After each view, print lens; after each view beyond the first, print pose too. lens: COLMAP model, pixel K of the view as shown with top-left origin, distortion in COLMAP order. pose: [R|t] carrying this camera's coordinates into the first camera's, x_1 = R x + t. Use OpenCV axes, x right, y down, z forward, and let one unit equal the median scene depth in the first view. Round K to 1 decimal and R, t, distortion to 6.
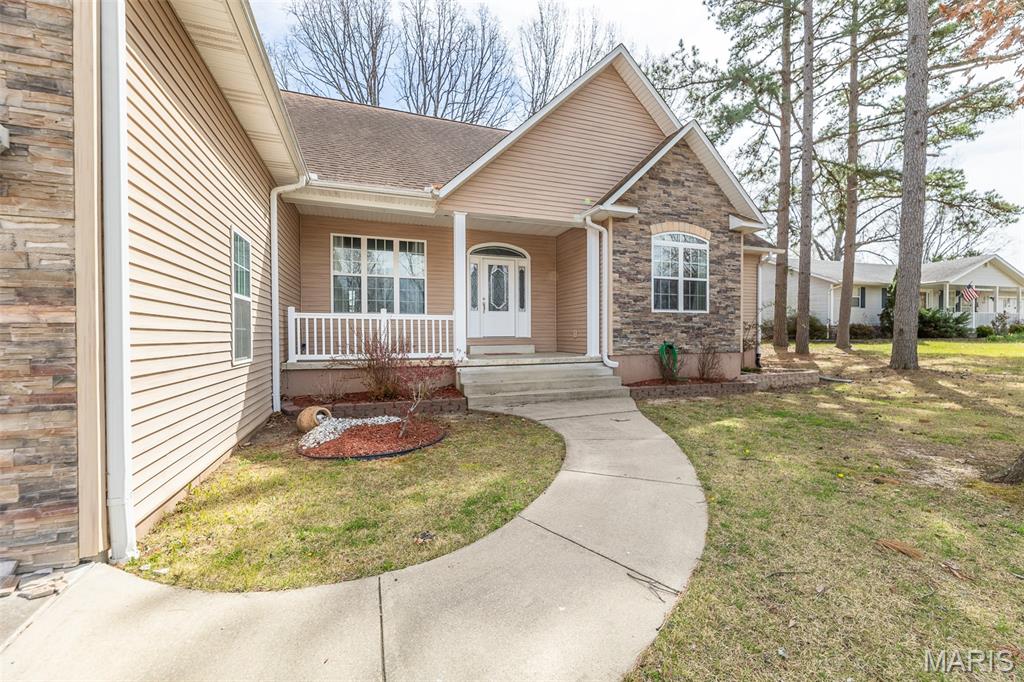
lens RADIAL K [[421.8, 0, 519.7], [0, 421.8, 340.1], [0, 0, 1]] dist [-0.006378, 0.001620]
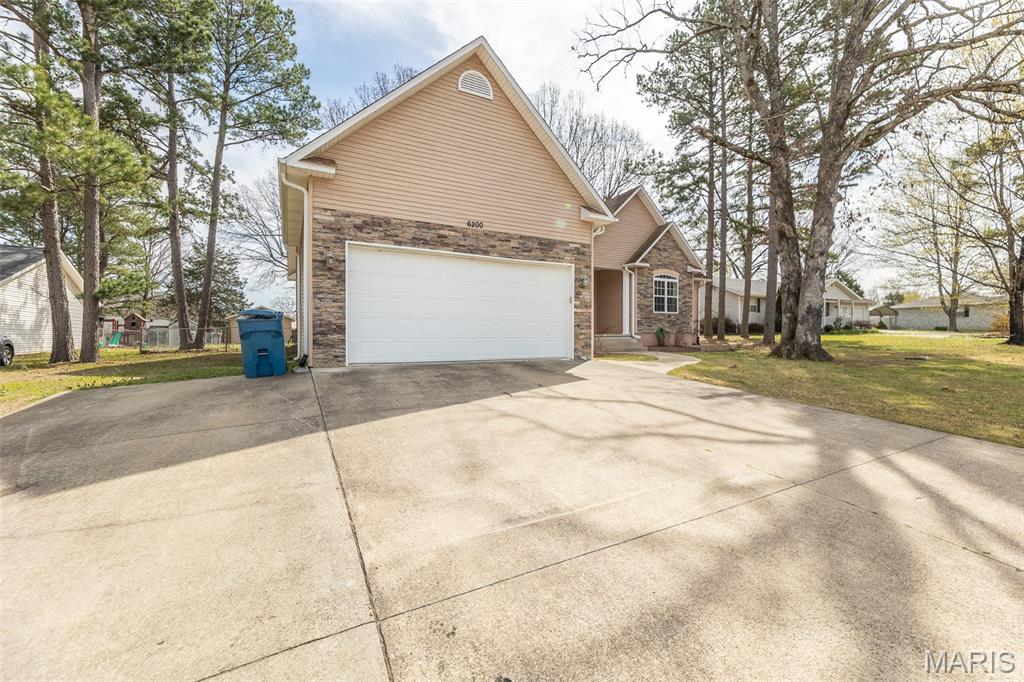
lens RADIAL K [[421.8, 0, 518.8], [0, 421.8, 339.8], [0, 0, 1]] dist [-0.006378, 0.001620]
pose [[0.989717, 0.001587, 0.143030, -0.571918], [-0.000716, 0.999981, -0.006144, 0.071471], [-0.143037, 0.005979, 0.989699, -0.853353]]
